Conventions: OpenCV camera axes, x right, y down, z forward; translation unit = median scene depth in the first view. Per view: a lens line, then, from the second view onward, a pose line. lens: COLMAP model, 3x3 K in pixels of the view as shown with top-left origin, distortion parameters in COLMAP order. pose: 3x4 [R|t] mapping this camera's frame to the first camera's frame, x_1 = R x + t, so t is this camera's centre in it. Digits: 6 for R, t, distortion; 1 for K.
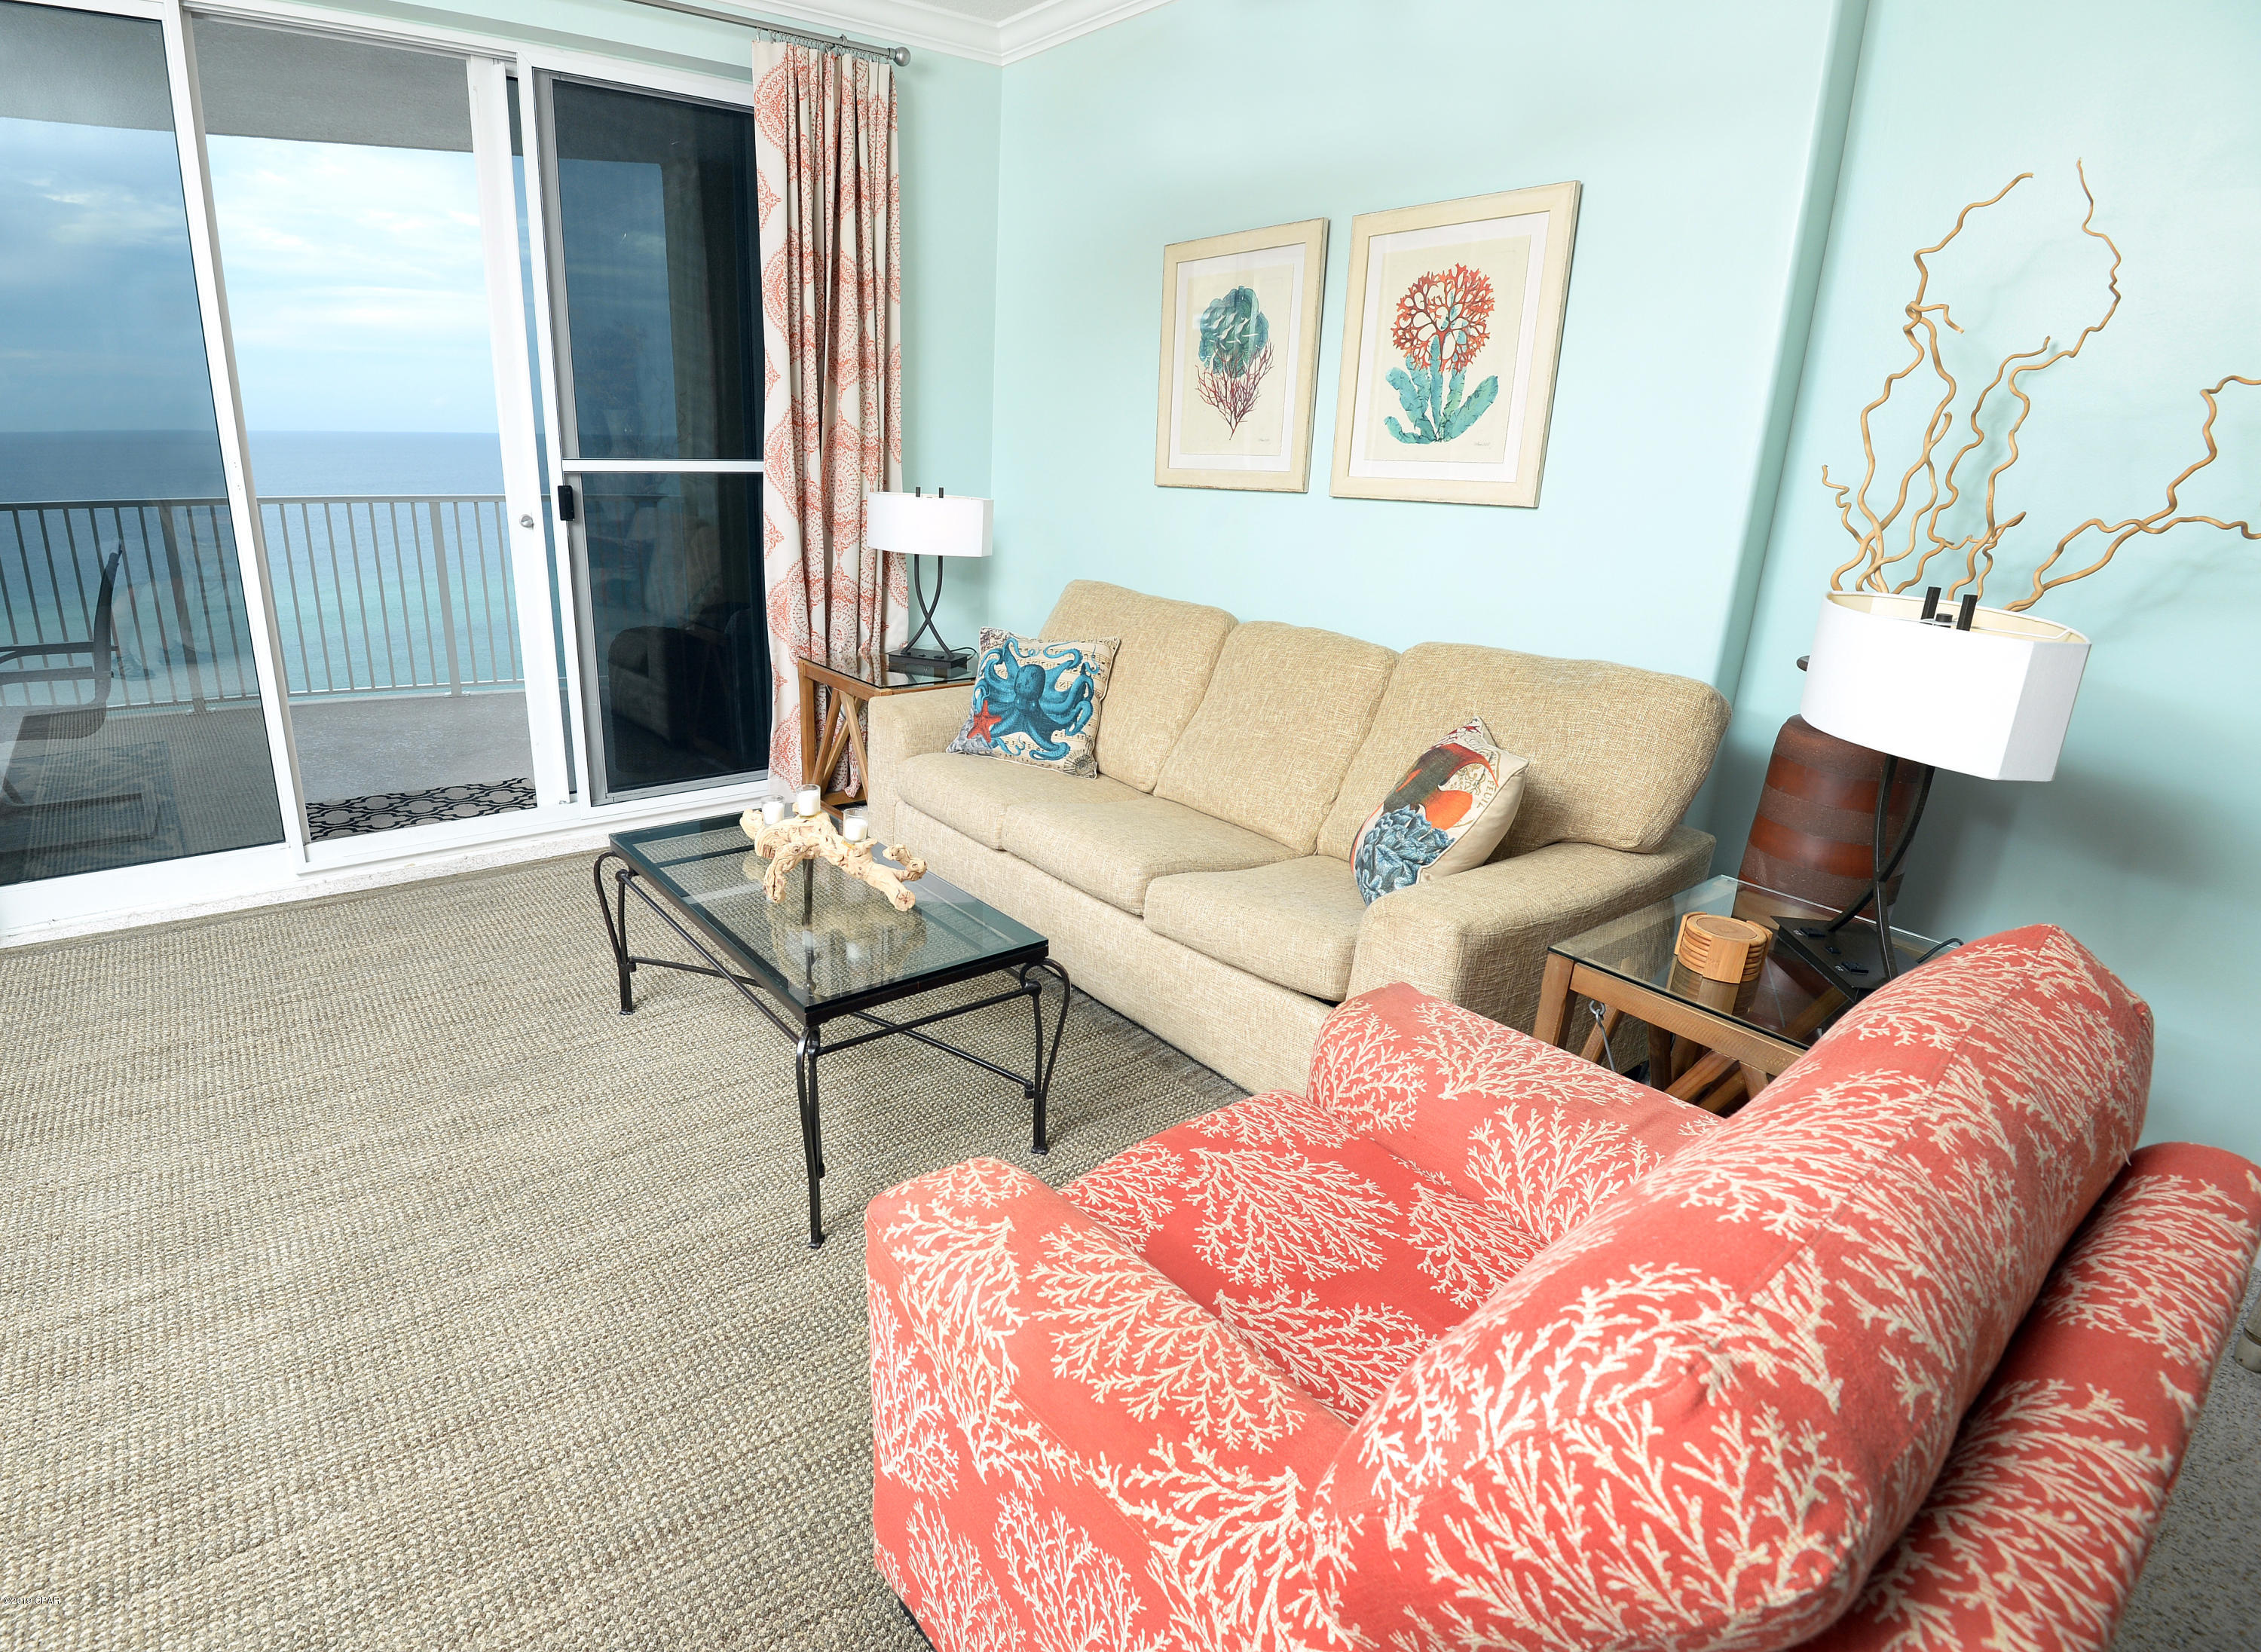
lens RADIAL K [[1156.9, 0, 953.9], [0, 1156.9, 801.3], [0, 0, 1]] dist [-0.001593, -0.000377]
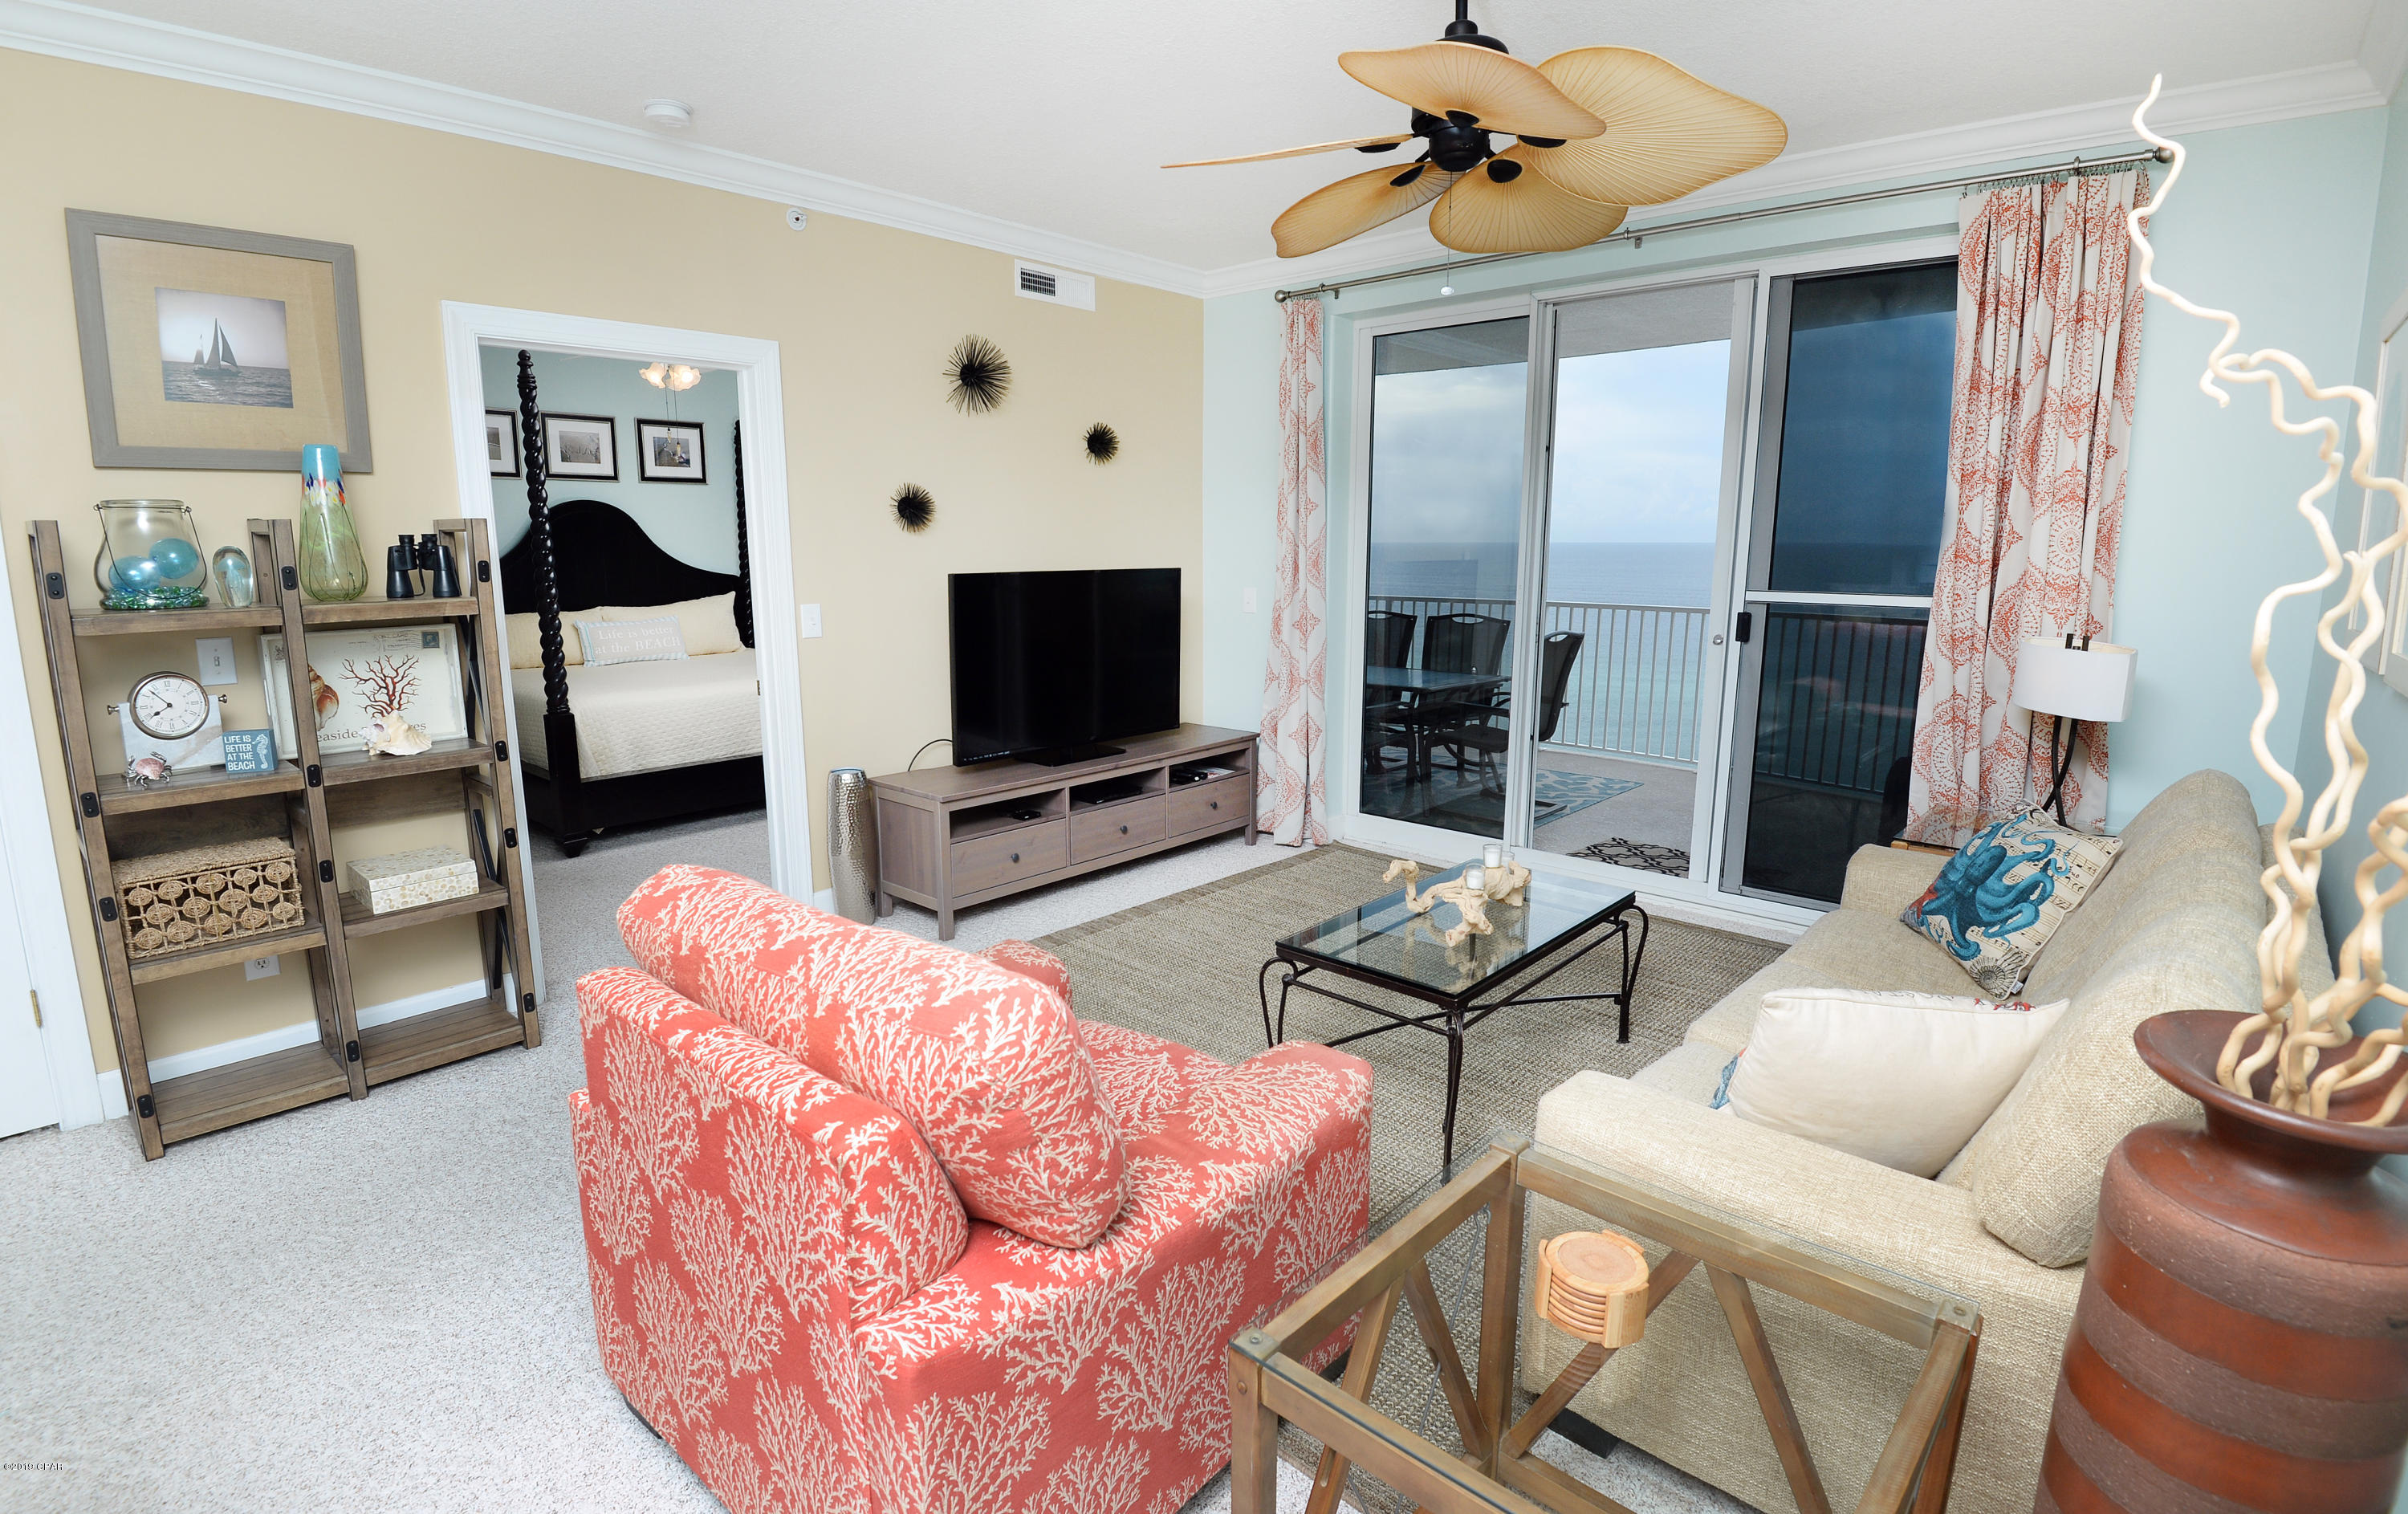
lens RADIAL K [[1118.0, 0, 1204.0], [0, 1118.0, 757.0], [0, 0, 1]] dist [-0.036607, -0.000373]
pose [[0.229957, 0.164114, -0.959264, 0.676234], [-0.283540, 0.954215, 0.095279, -0.093029], [0.930981, 0.250079, 0.265961, 0.253980]]
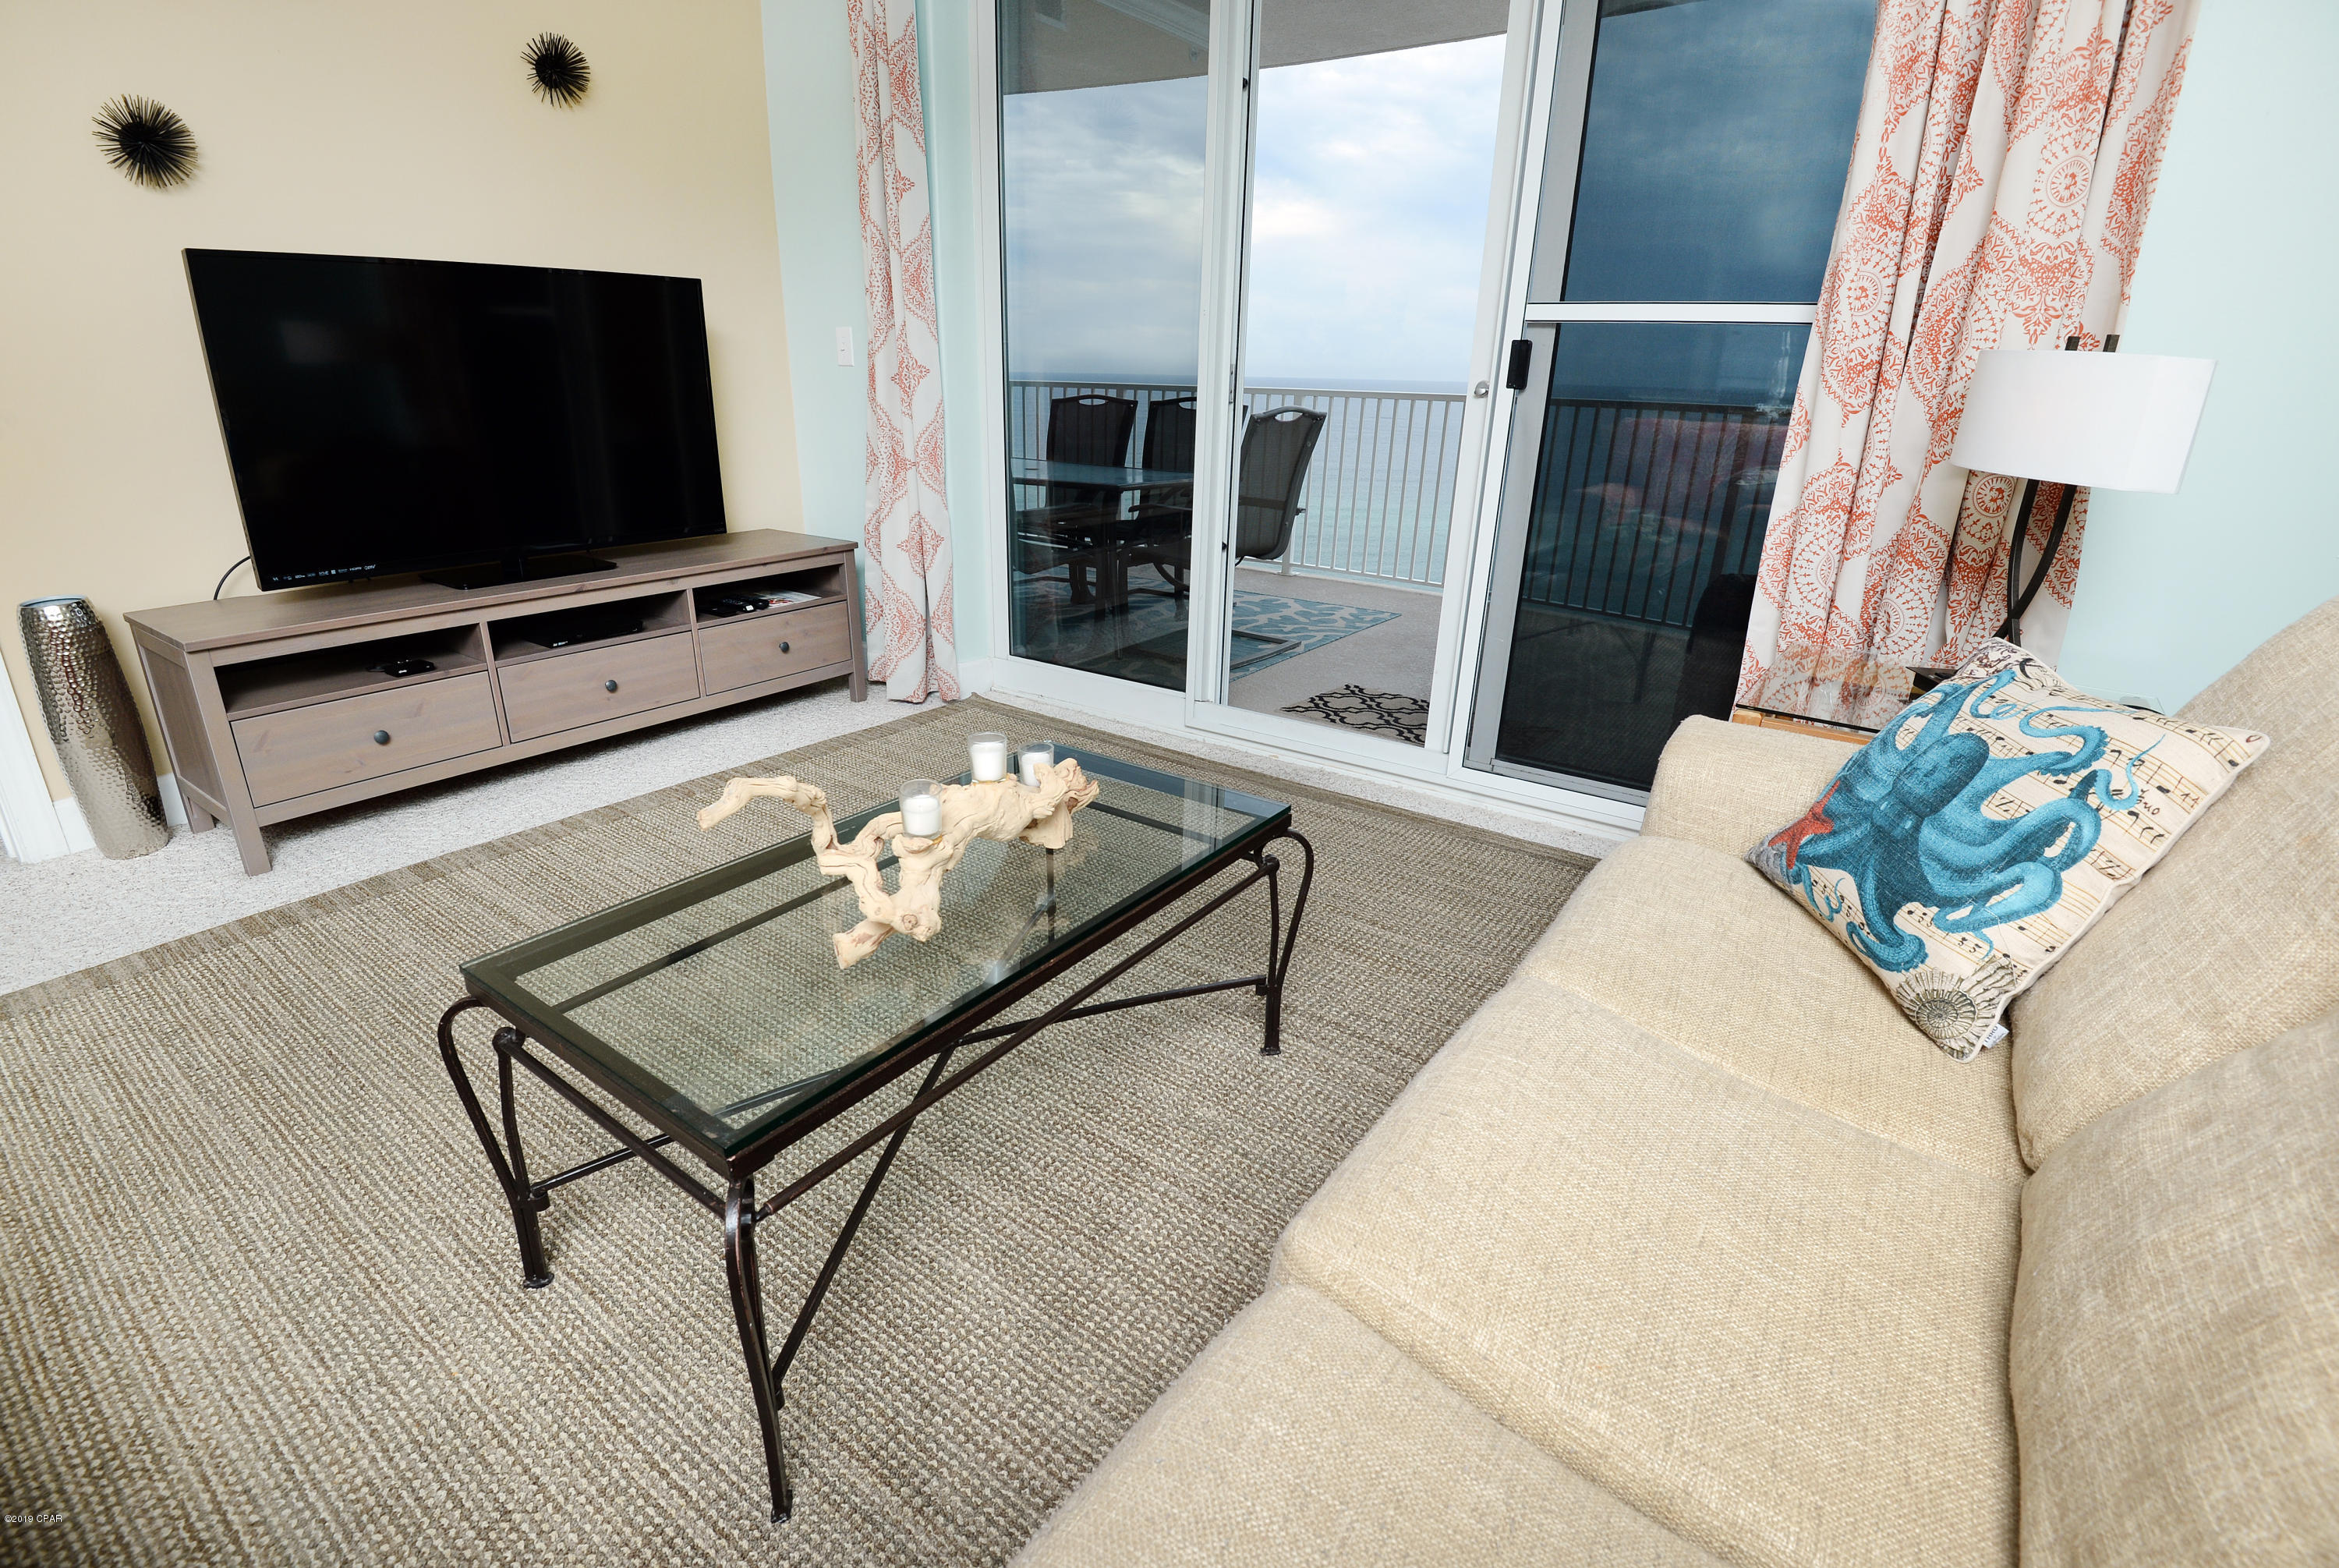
lens RADIAL K [[1063.1, 0, 1168.4], [0, 1063.1, 804.7], [0, 0, 1]] dist [-0.002427, -0.028518]
pose [[0.353736, 0.341568, -0.870748, 0.297396], [-0.293101, 0.924529, 0.243595, -0.103581], [0.888236, 0.169049, 0.427153, 0.601641]]
